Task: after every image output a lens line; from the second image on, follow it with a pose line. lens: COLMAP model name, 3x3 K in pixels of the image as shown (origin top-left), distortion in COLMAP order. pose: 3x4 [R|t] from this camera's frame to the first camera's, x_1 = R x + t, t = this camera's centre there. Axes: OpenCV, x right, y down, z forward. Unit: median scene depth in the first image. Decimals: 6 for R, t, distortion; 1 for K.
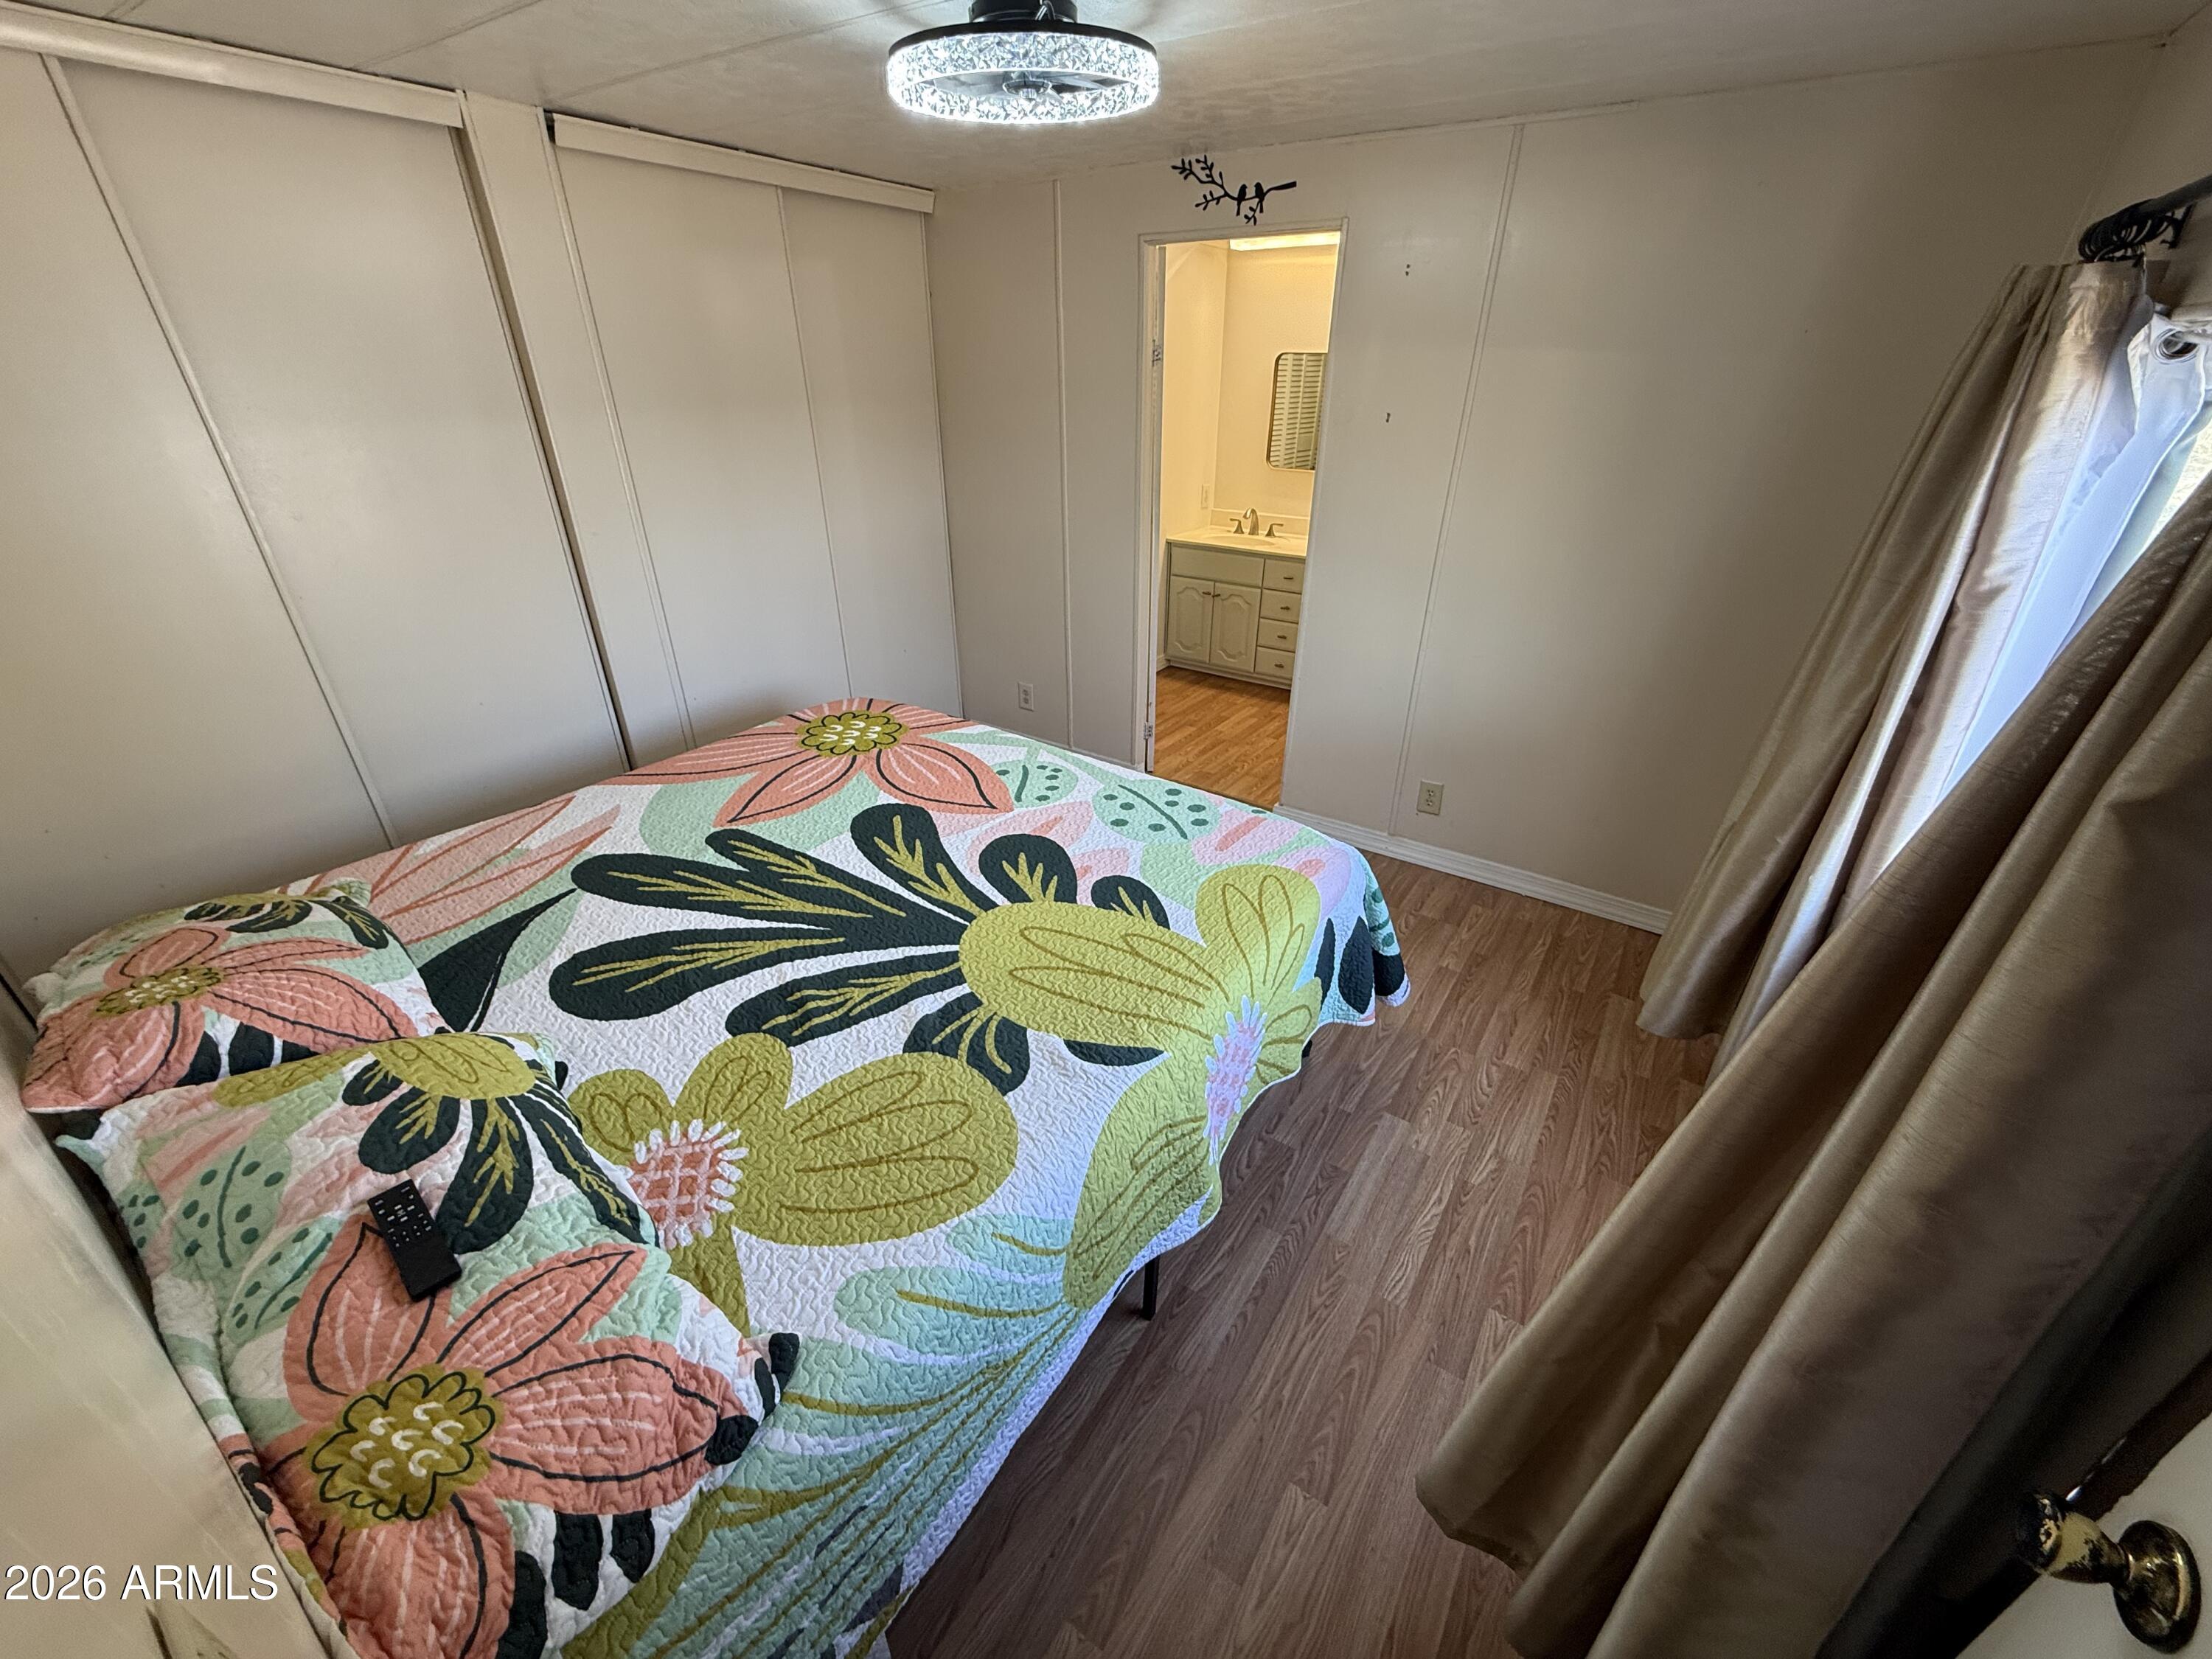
lens RADIAL K [[878.5, 0, 1100.4], [0, 878.5, 823.8], [0, 0, 1]] dist [-0.000864, 0.000266]
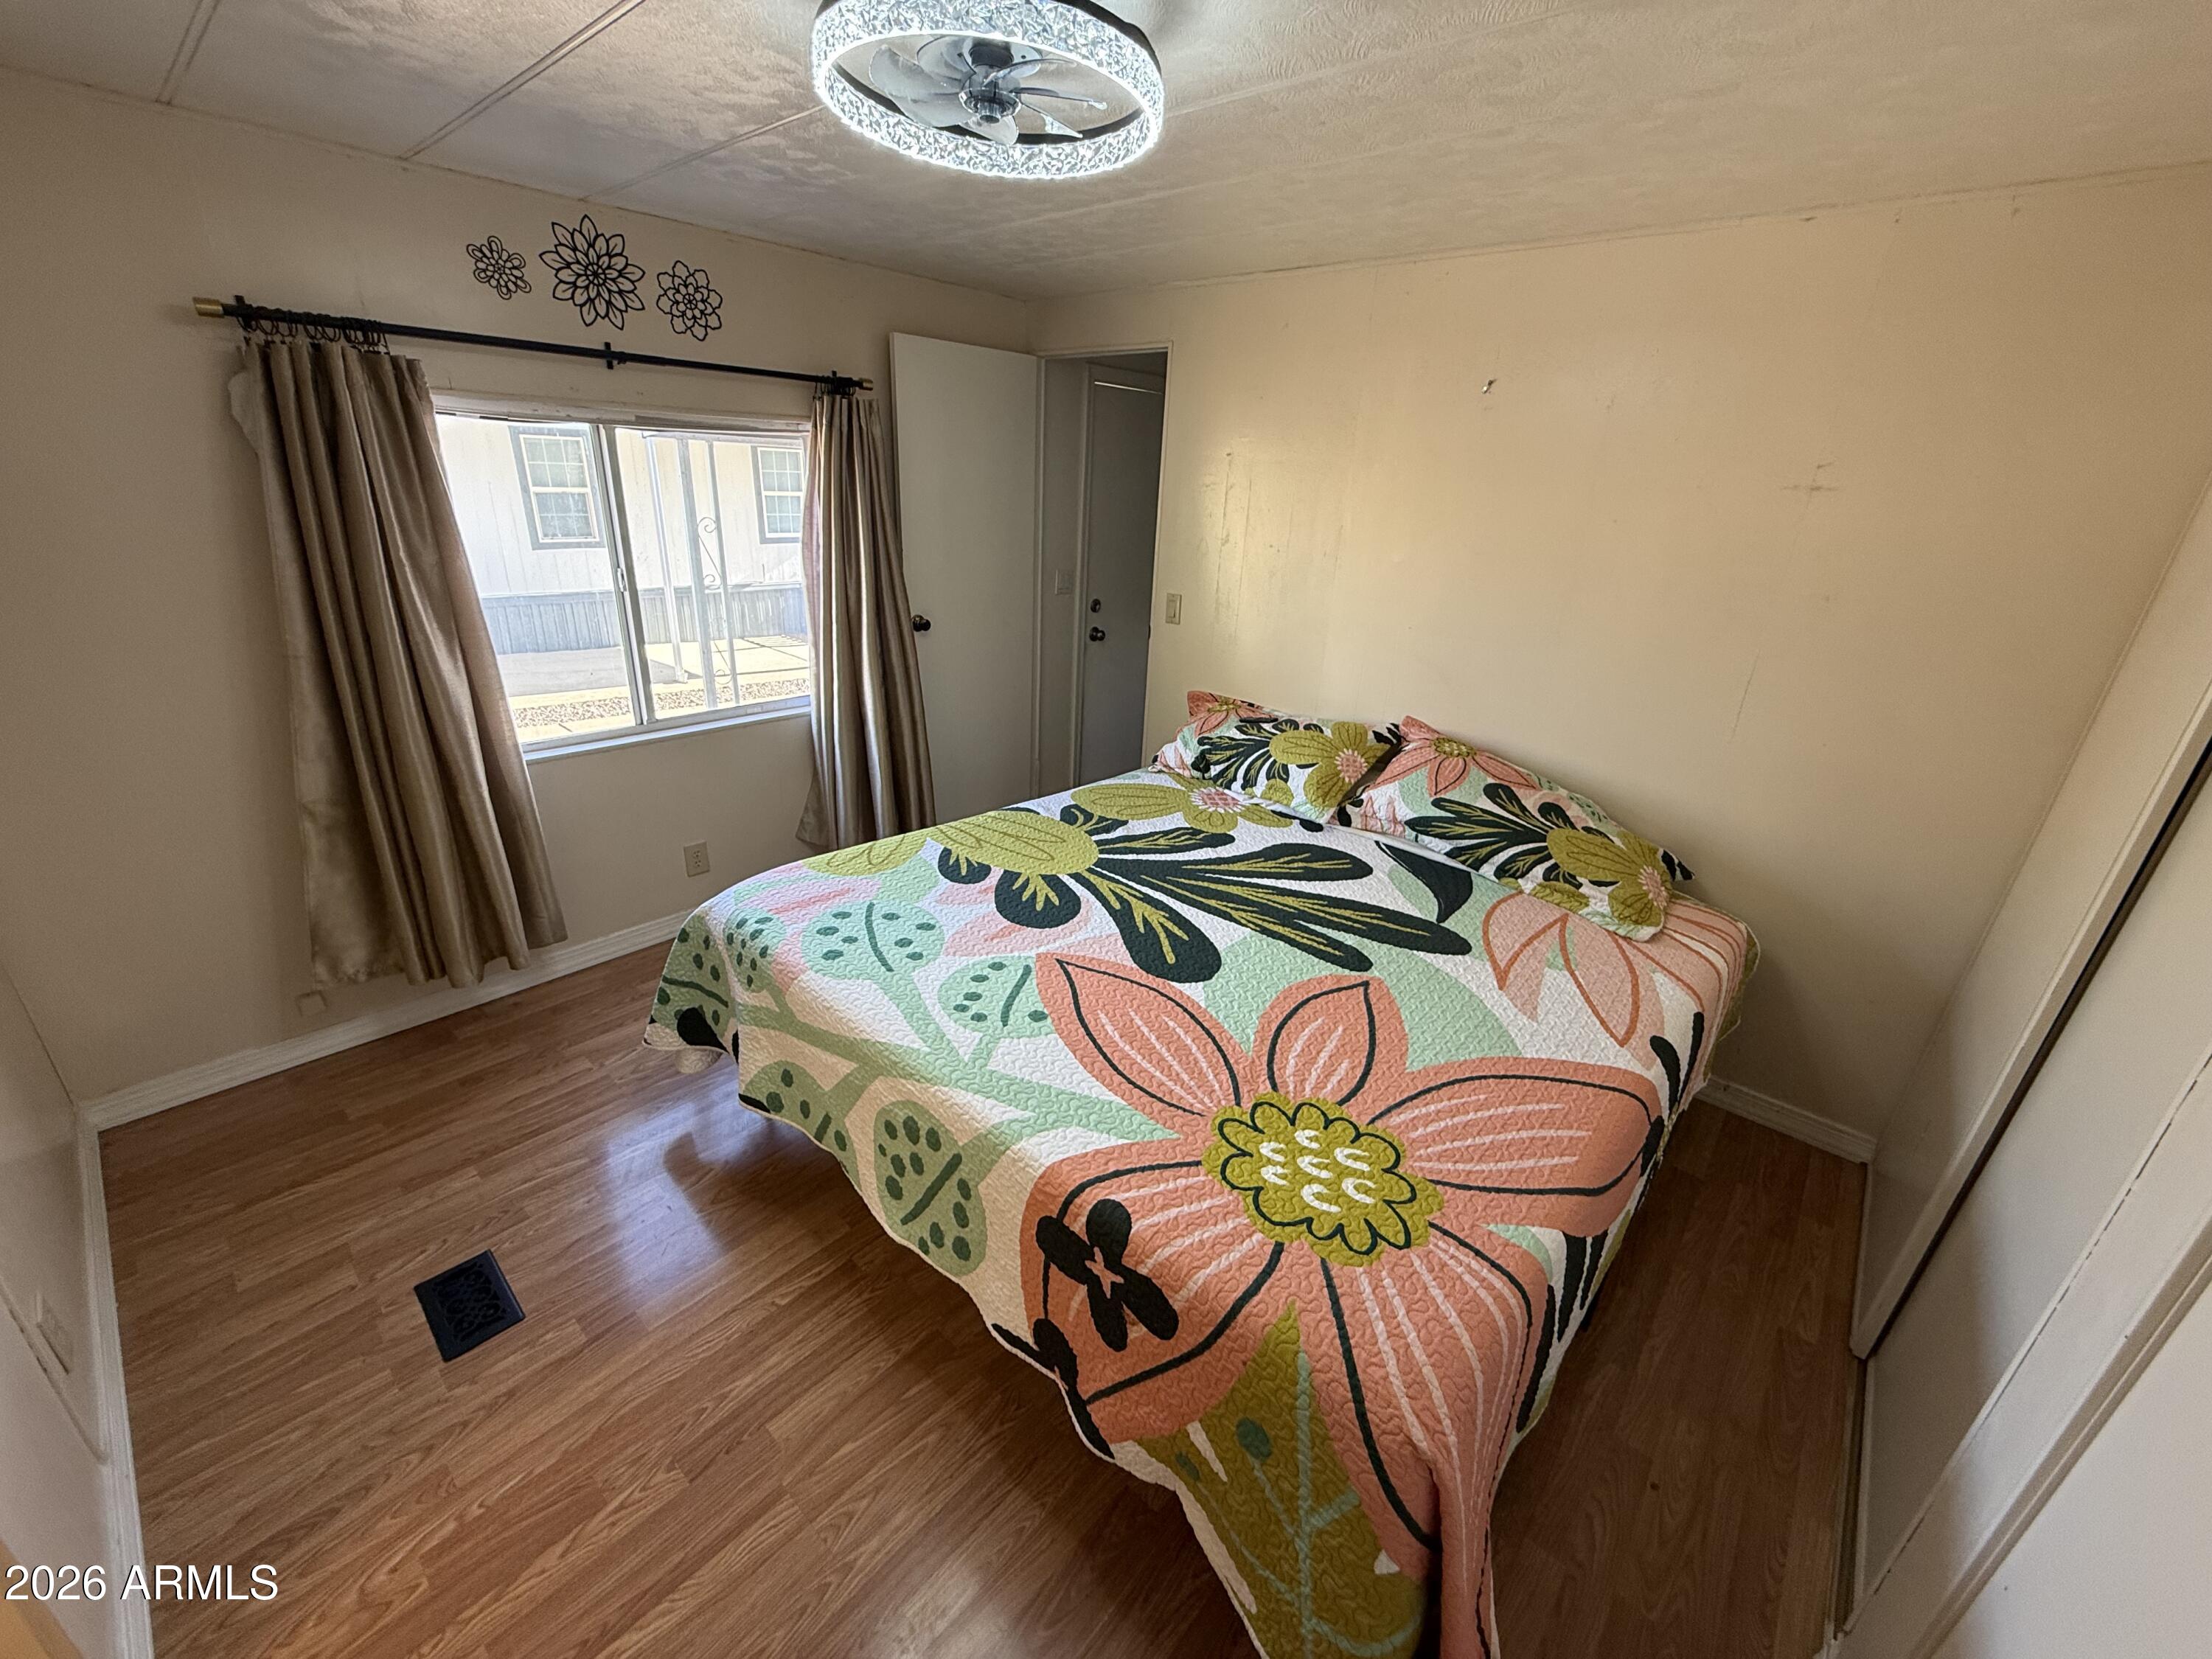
lens RADIAL K [[878.5, 0, 1100.7], [0, 878.5, 832.7], [0, 0, 1]] dist [-0.000864, 0.000266]
pose [[-0.989916, -0.097086, 0.103154, -0.259552], [0.016629, 0.643521, 0.765248, -0.811983], [-0.140676, 0.759246, -0.635417, 1.585264]]
